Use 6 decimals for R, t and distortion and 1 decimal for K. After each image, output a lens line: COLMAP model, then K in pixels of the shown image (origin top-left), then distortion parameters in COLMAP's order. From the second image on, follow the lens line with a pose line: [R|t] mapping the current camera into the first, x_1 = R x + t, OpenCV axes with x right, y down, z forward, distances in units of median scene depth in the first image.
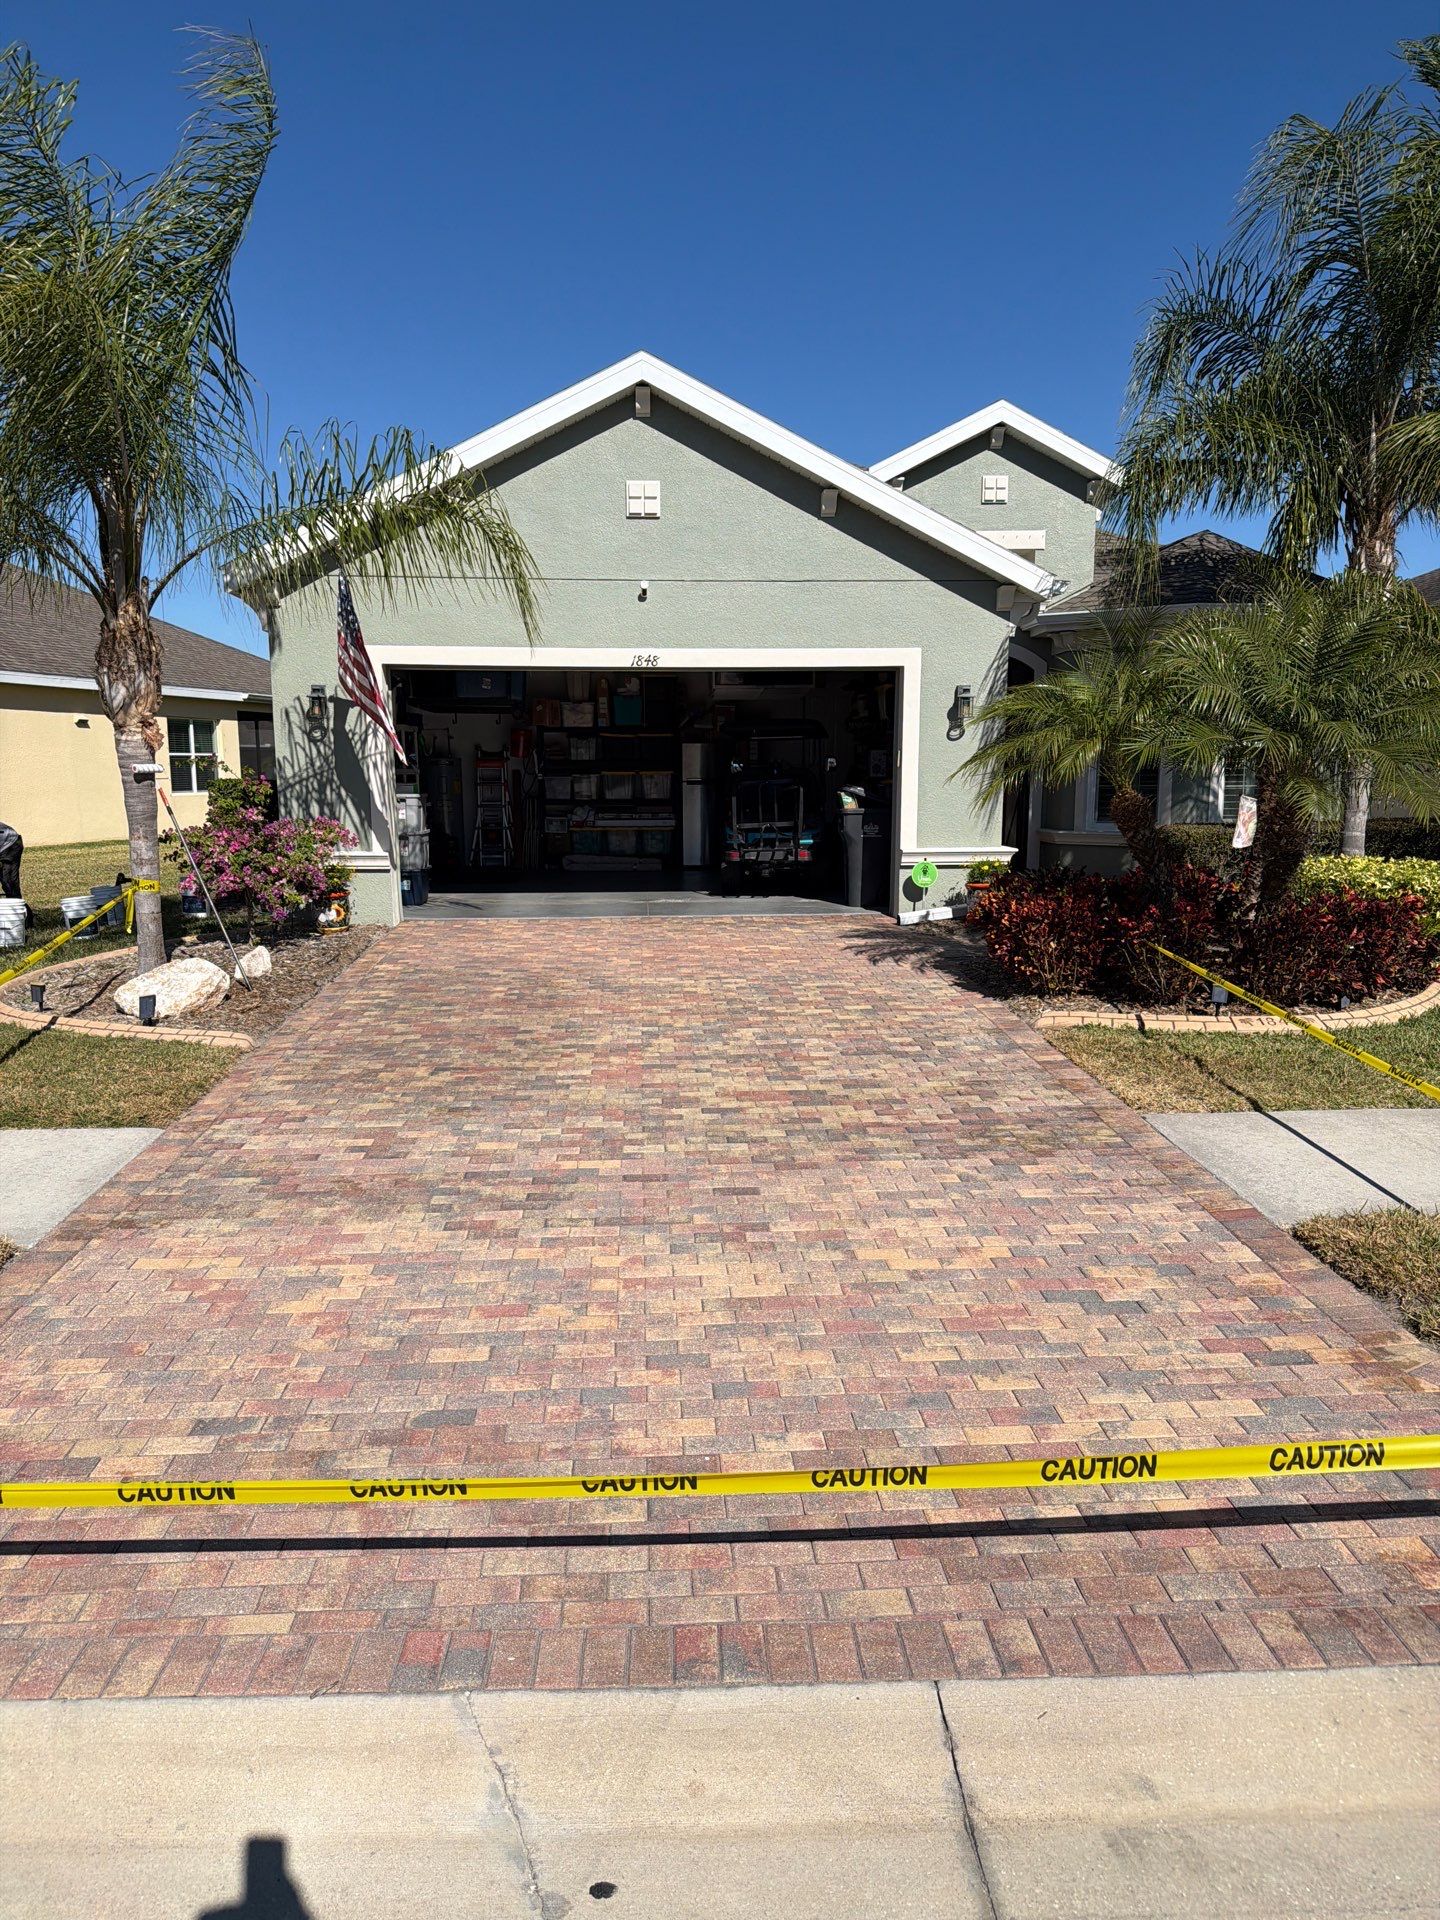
lens RADIAL K [[1354.5, 0, 713.7], [0, 1354.5, 956.5], [0, 0, 1]] dist [0.096007, -0.122322]
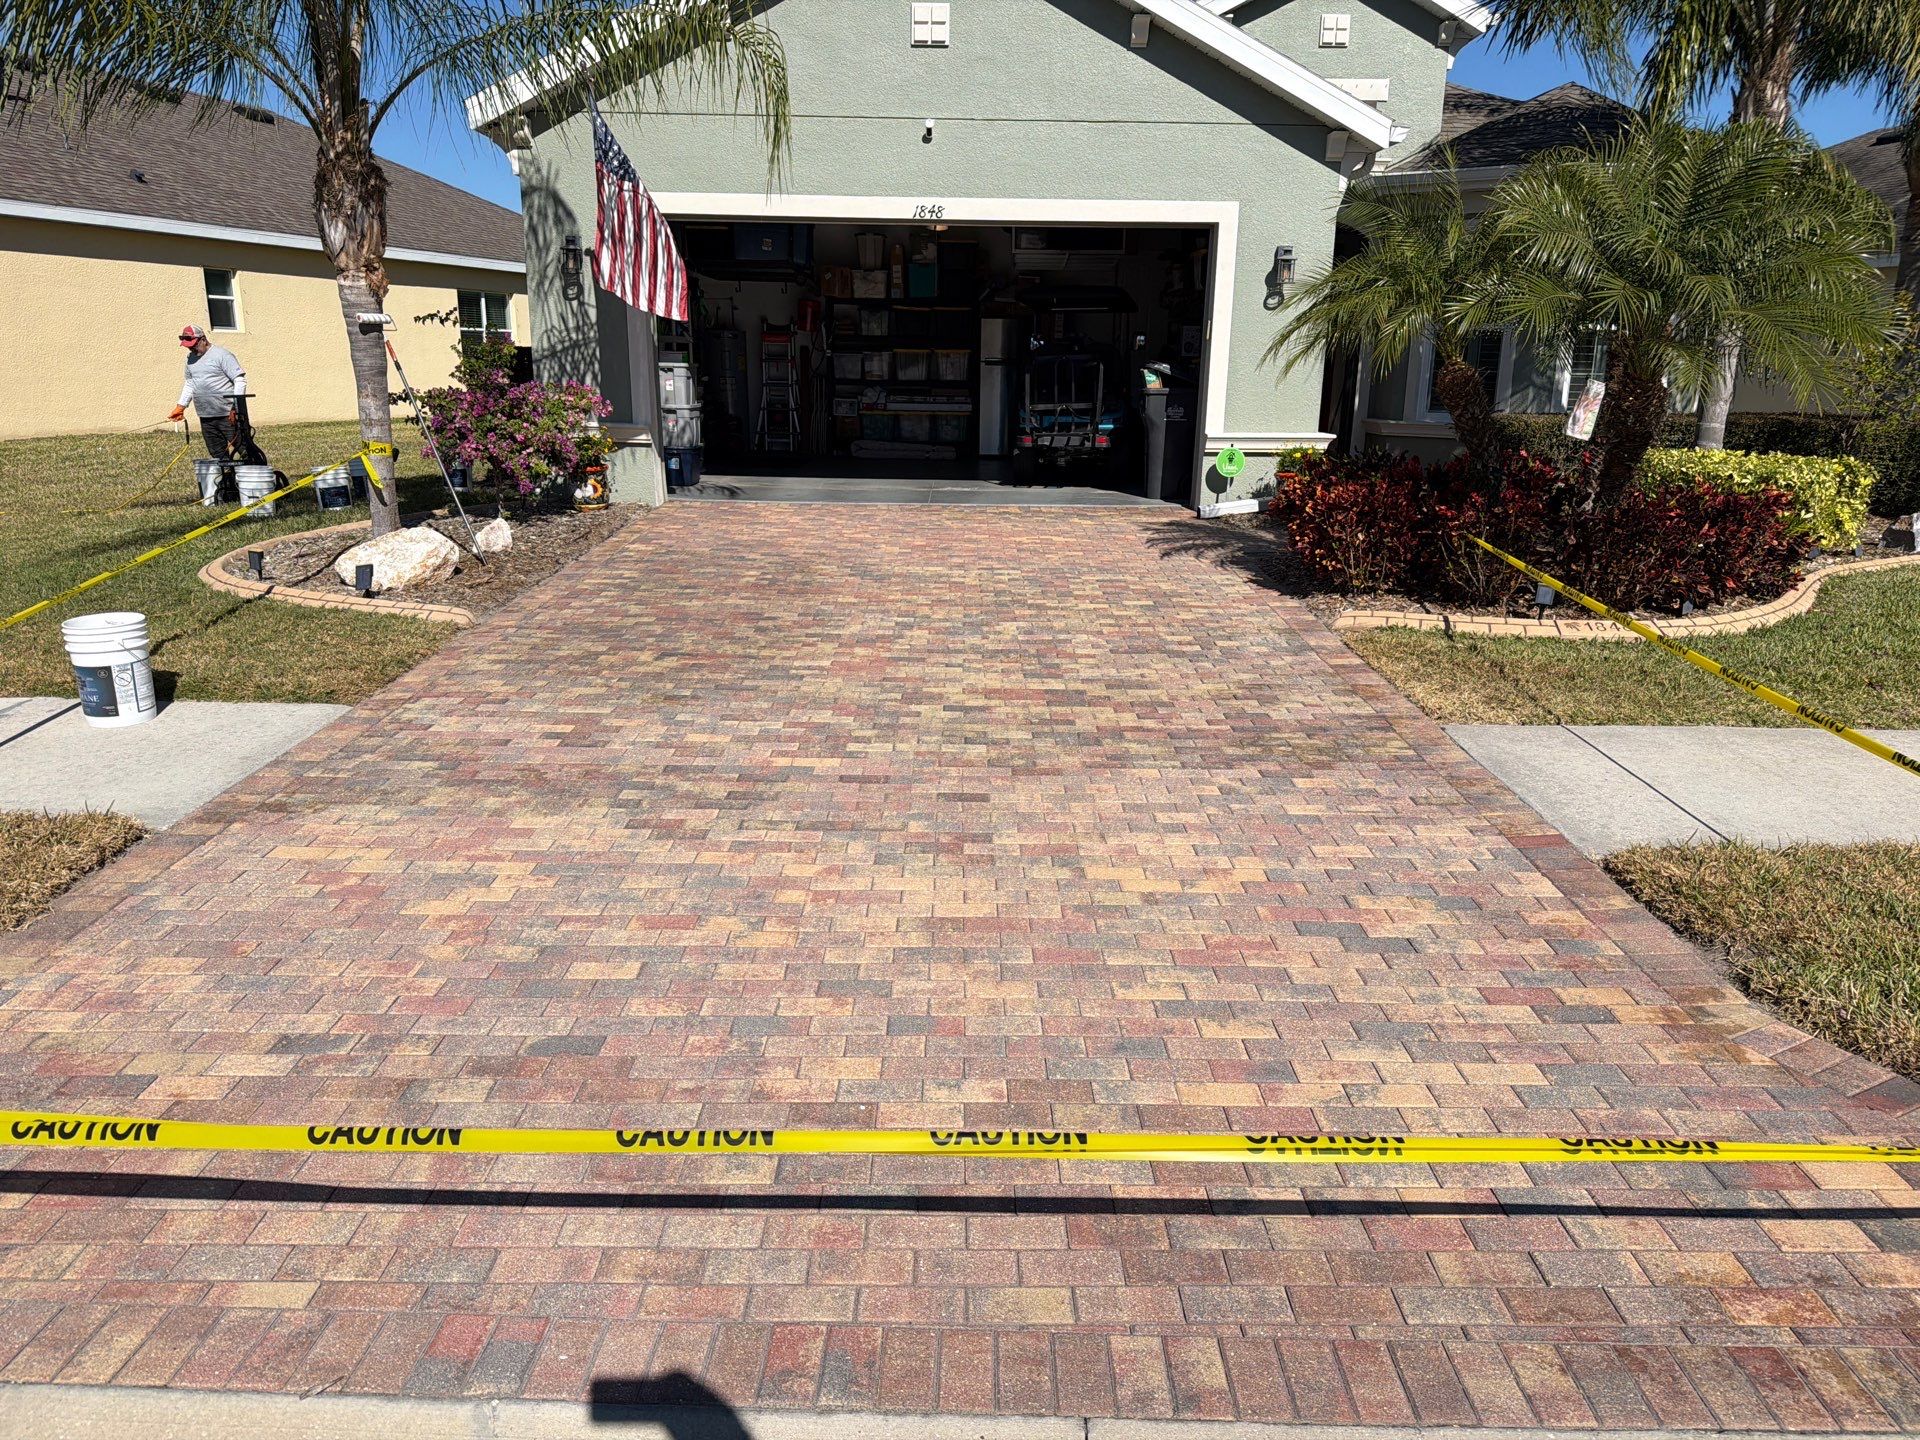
lens RADIAL K [[1354.5, 0, 965.8], [0, 1354.5, 730.9], [0, 0, 1]] dist [0.096007, -0.122322]
pose [[0.998428, 0.032222, -0.045871, 0.053558], [-0.026353, 0.992028, 0.123235, 0.020436], [0.049476, -0.121832, 0.991317, 0.124528]]
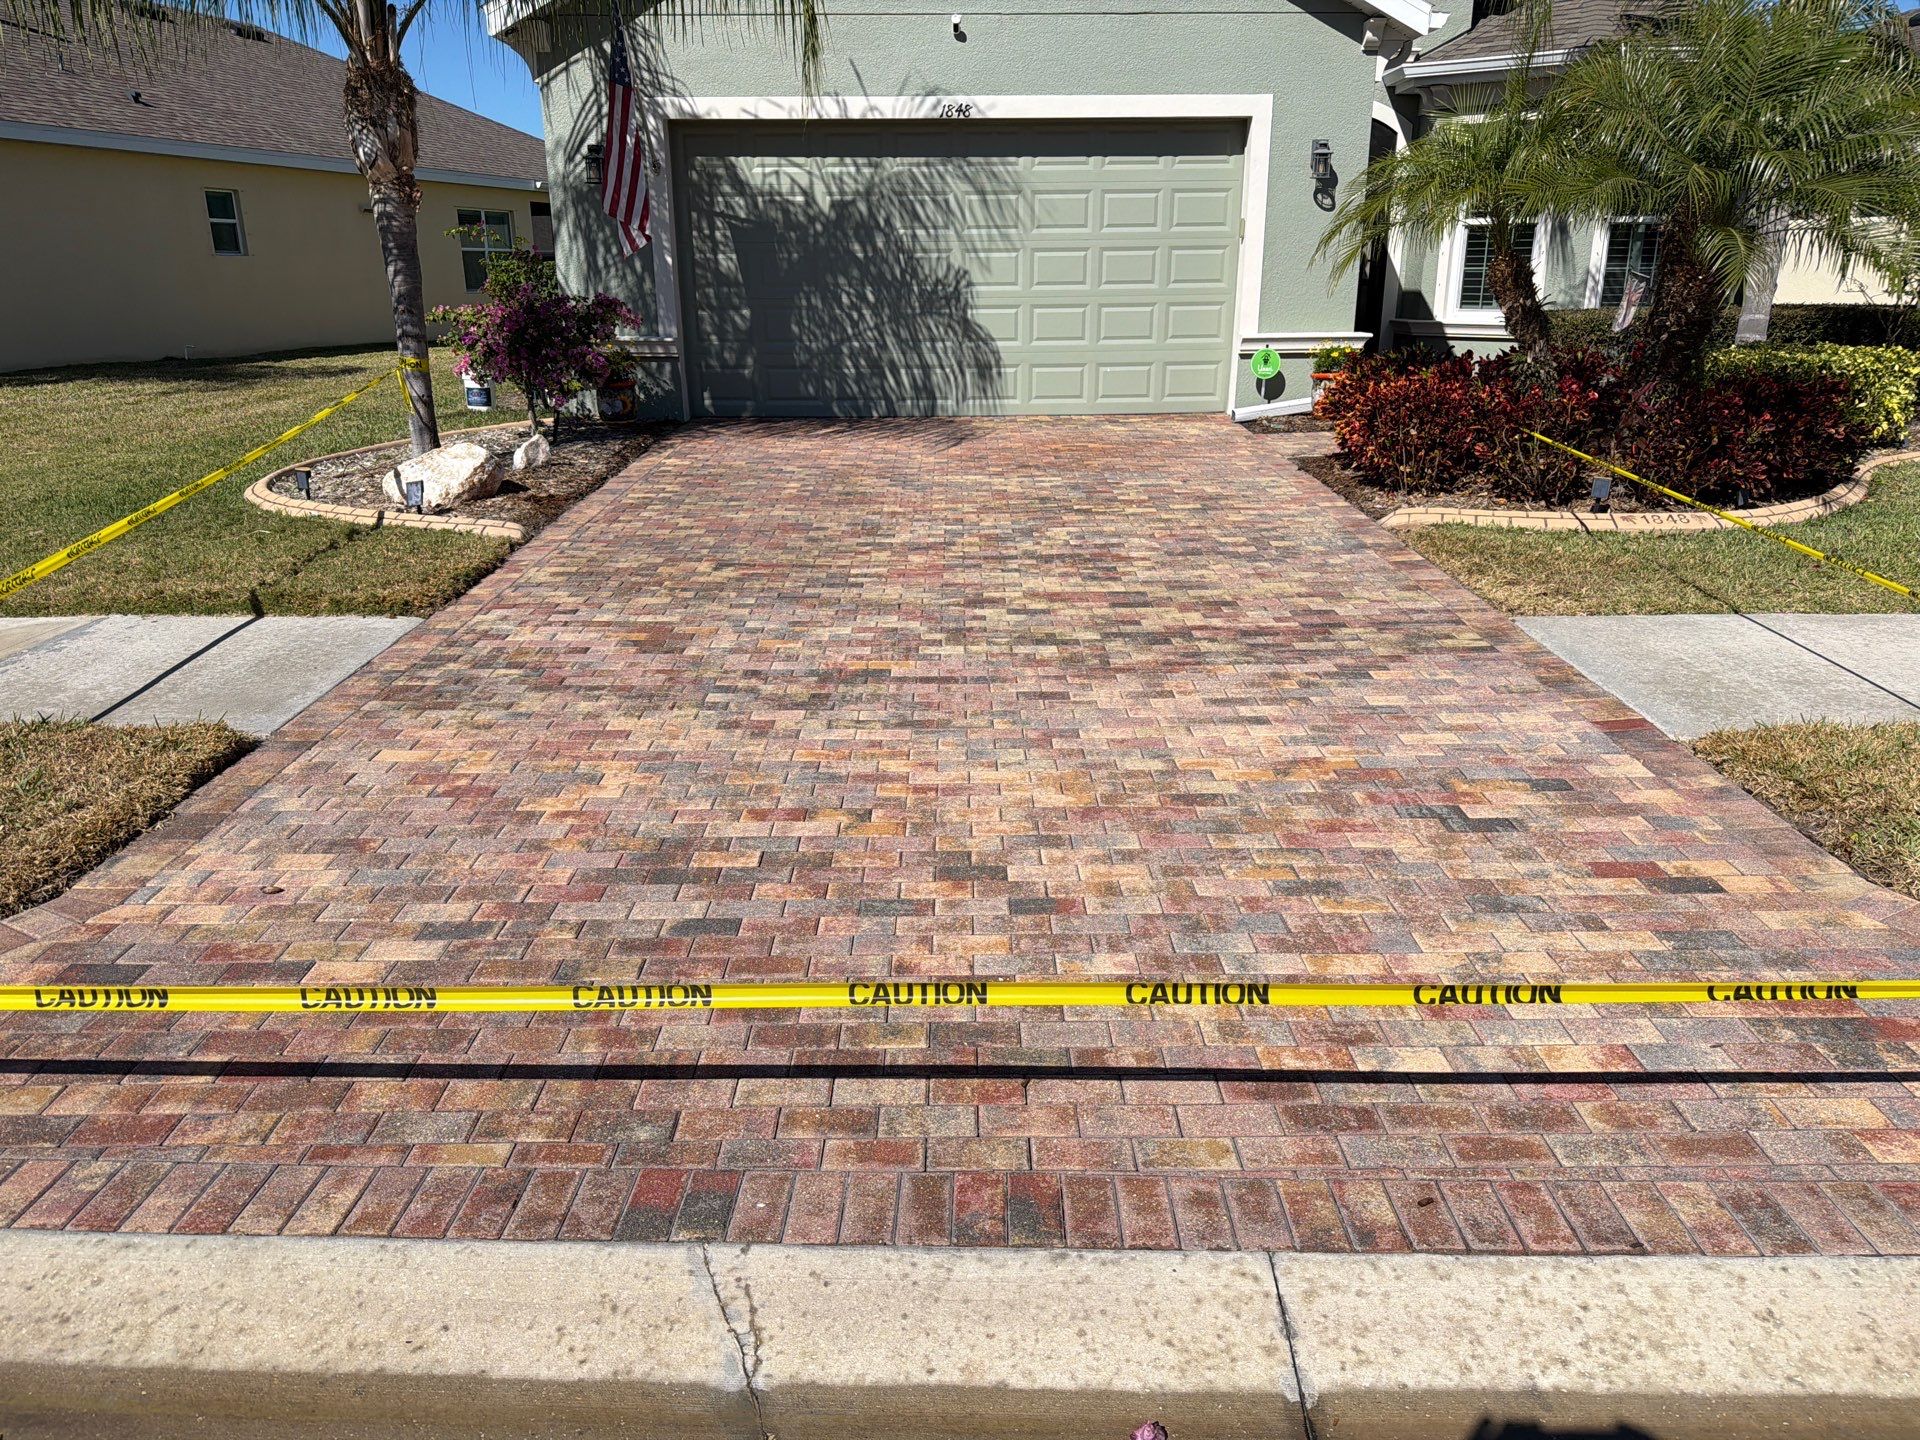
lens RADIAL K [[1354.5, 0, 955.3], [0, 1354.5, 727.5], [0, 0, 1]] dist [0.096007, -0.122322]
pose [[0.998469, 0.017742, -0.052397, 0.005387], [-0.008173, 0.984092, 0.177473, 0.034155], [0.054712, -0.176773, 0.982730, 0.110694]]
